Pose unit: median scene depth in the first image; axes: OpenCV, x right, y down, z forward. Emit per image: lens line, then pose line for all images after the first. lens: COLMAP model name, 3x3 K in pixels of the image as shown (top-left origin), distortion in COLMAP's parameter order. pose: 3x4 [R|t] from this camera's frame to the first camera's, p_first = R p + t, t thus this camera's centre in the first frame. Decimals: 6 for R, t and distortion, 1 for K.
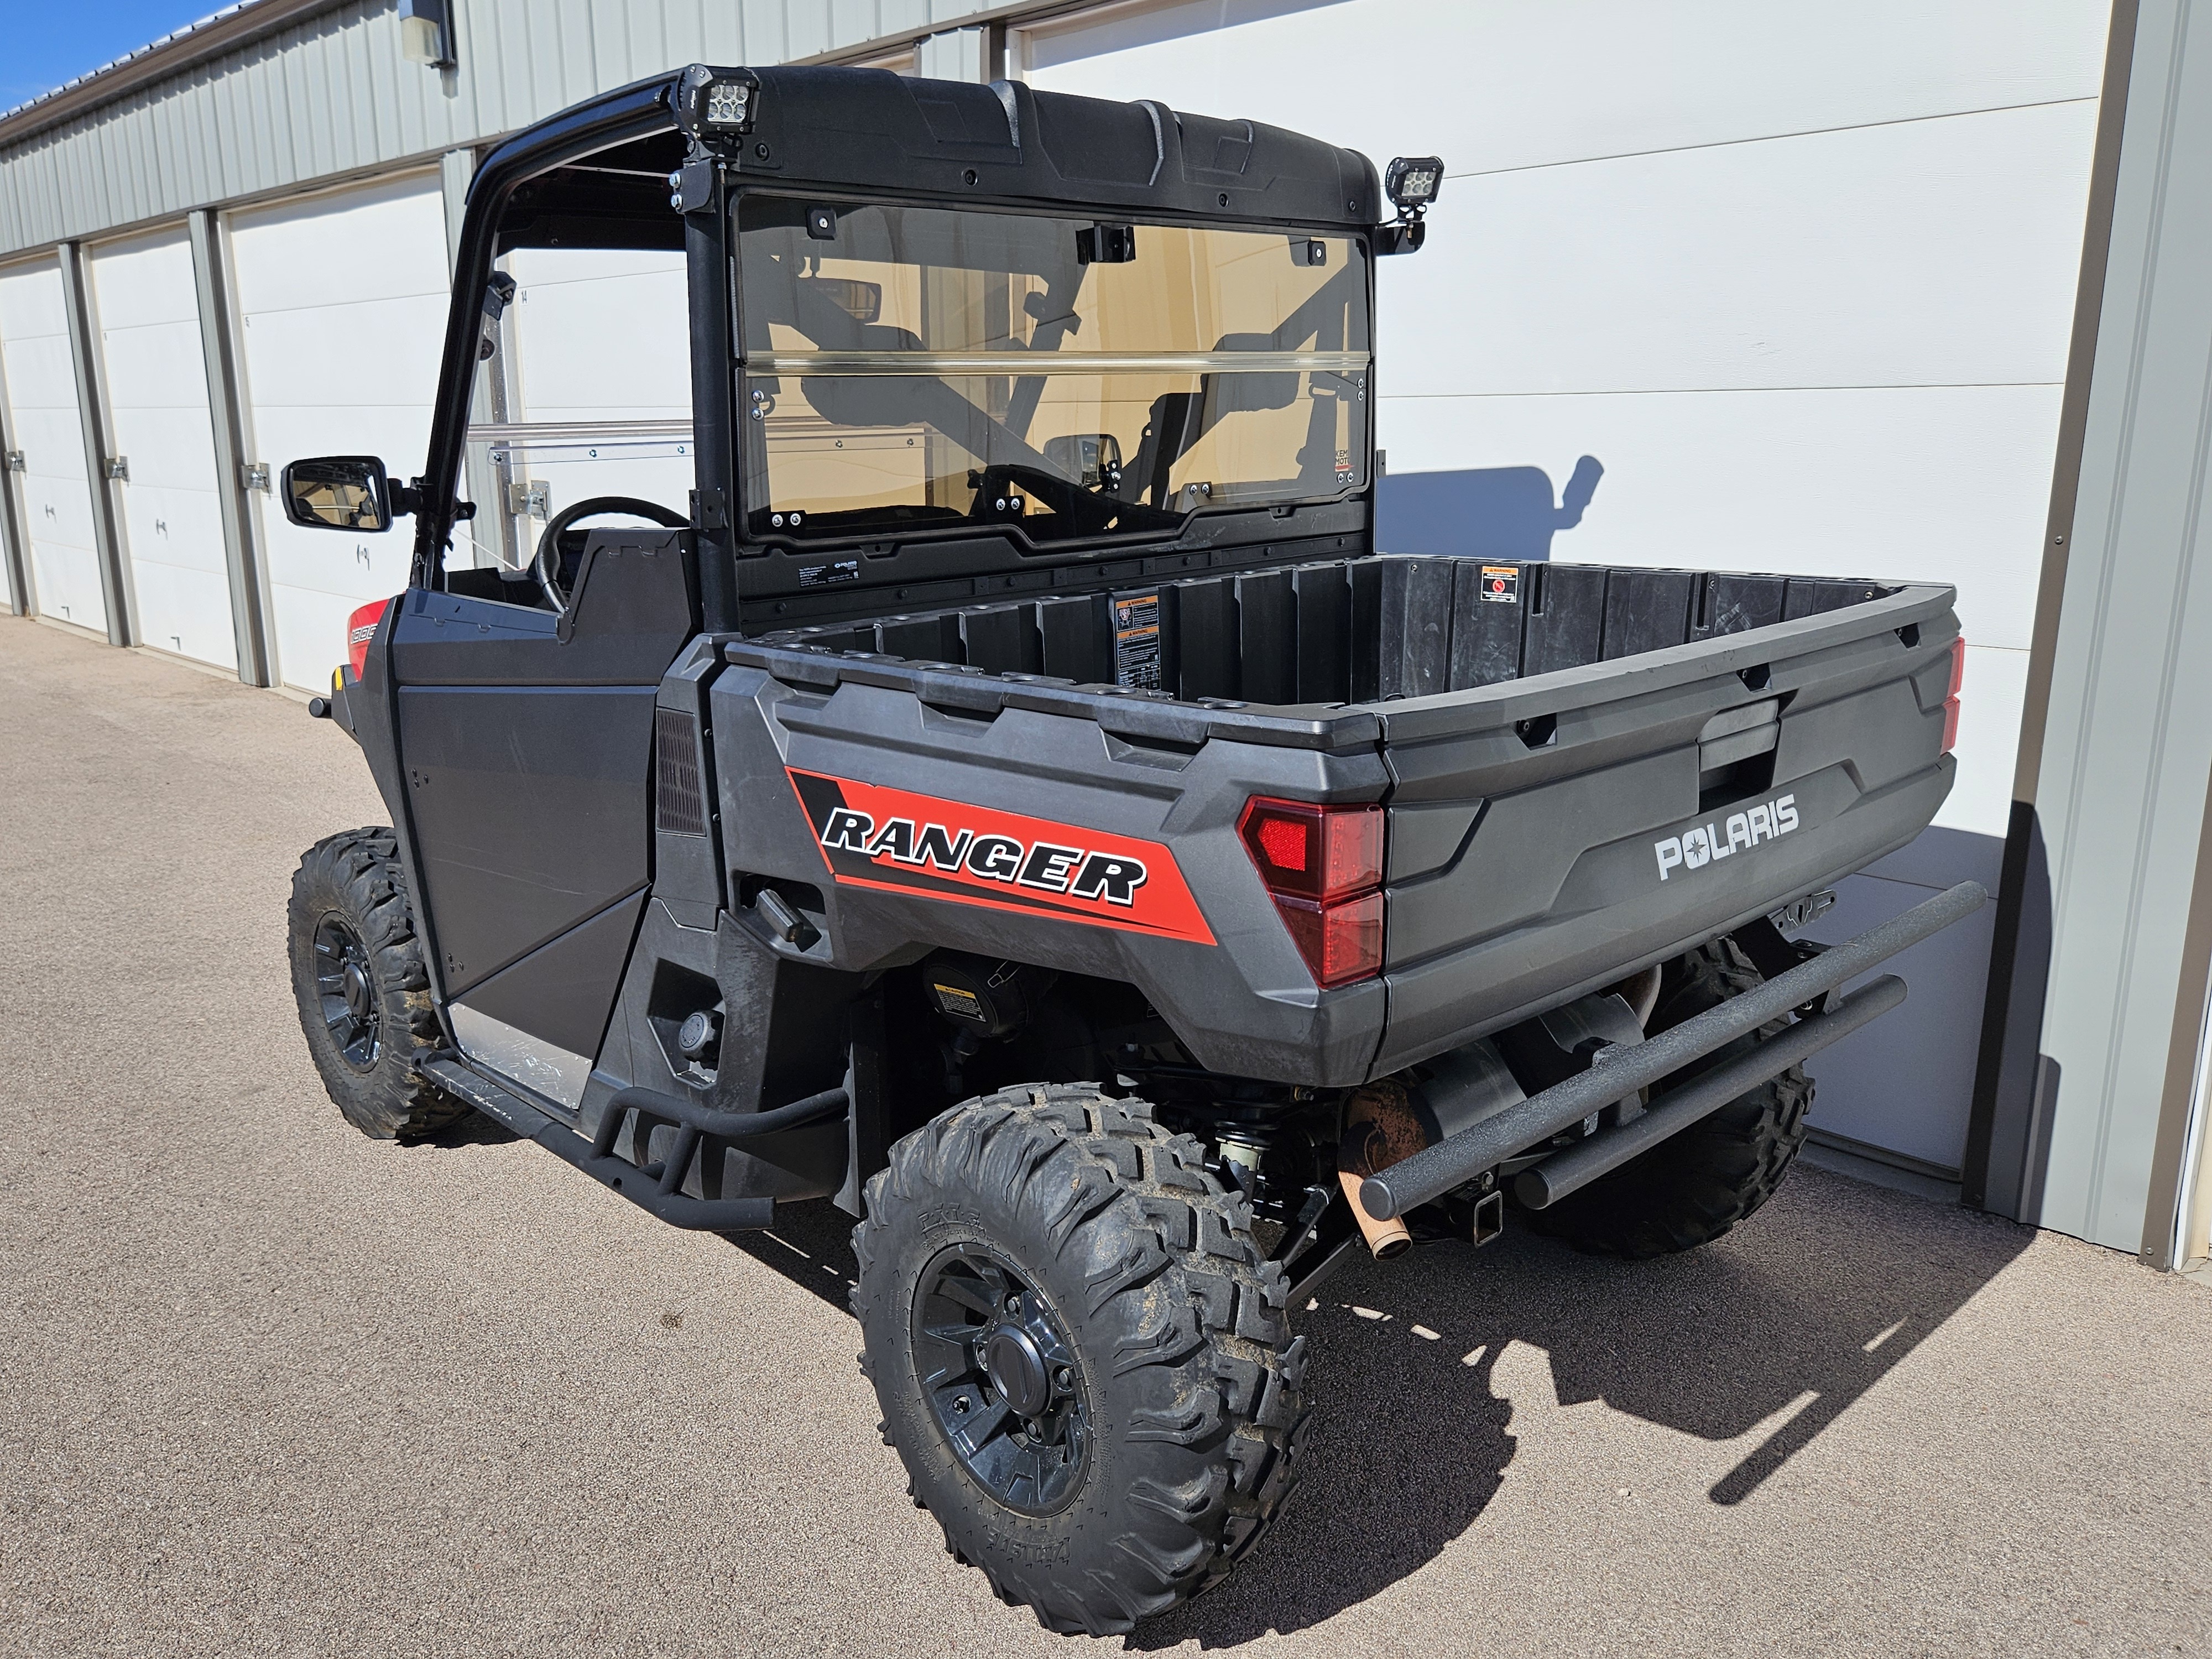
lens RADIAL K [[1744.7, 0, 1087.6], [0, 1744.7, 825.4], [0, 0, 1]] dist [0.044475, 0.006220]
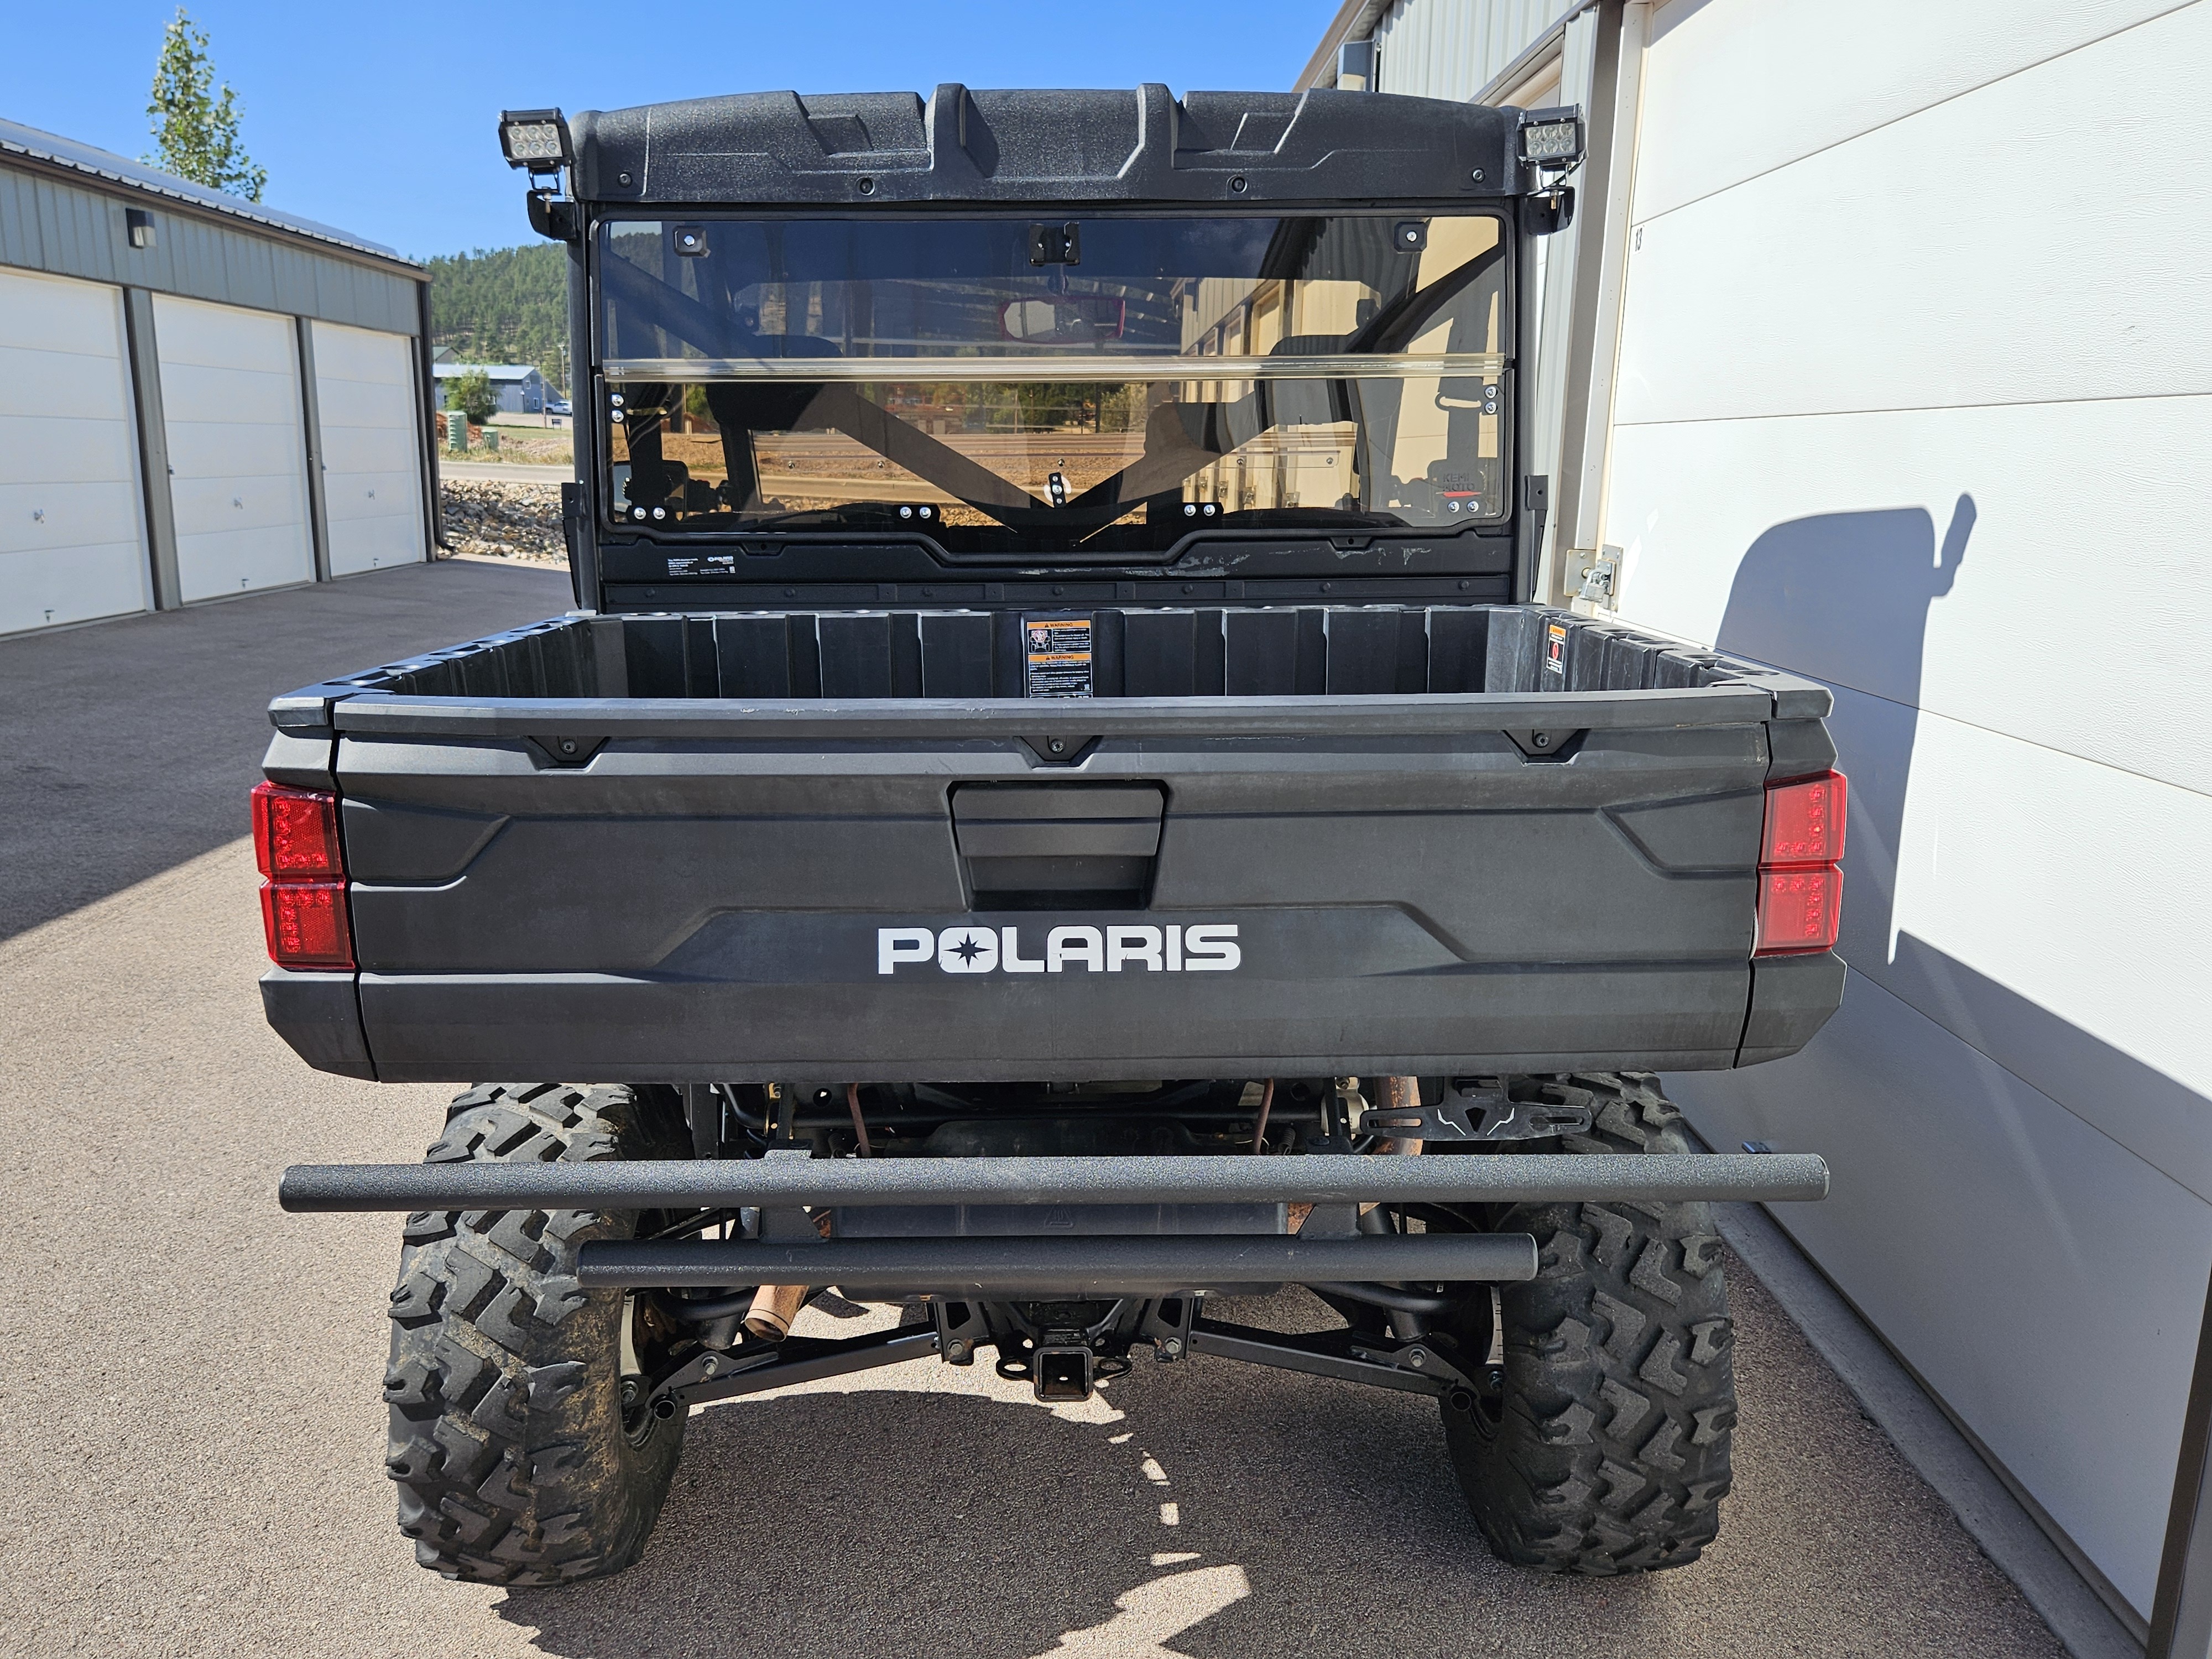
lens RADIAL K [[1744.7, 0, 1087.6], [0, 1744.7, 825.4], [0, 0, 1]] dist [0.044475, 0.006220]
pose [[0.730546, 0.154881, -0.665067, 0.730293], [-0.170621, 0.984448, 0.041840, -0.069131], [0.661204, 0.082909, 0.745611, 0.347691]]
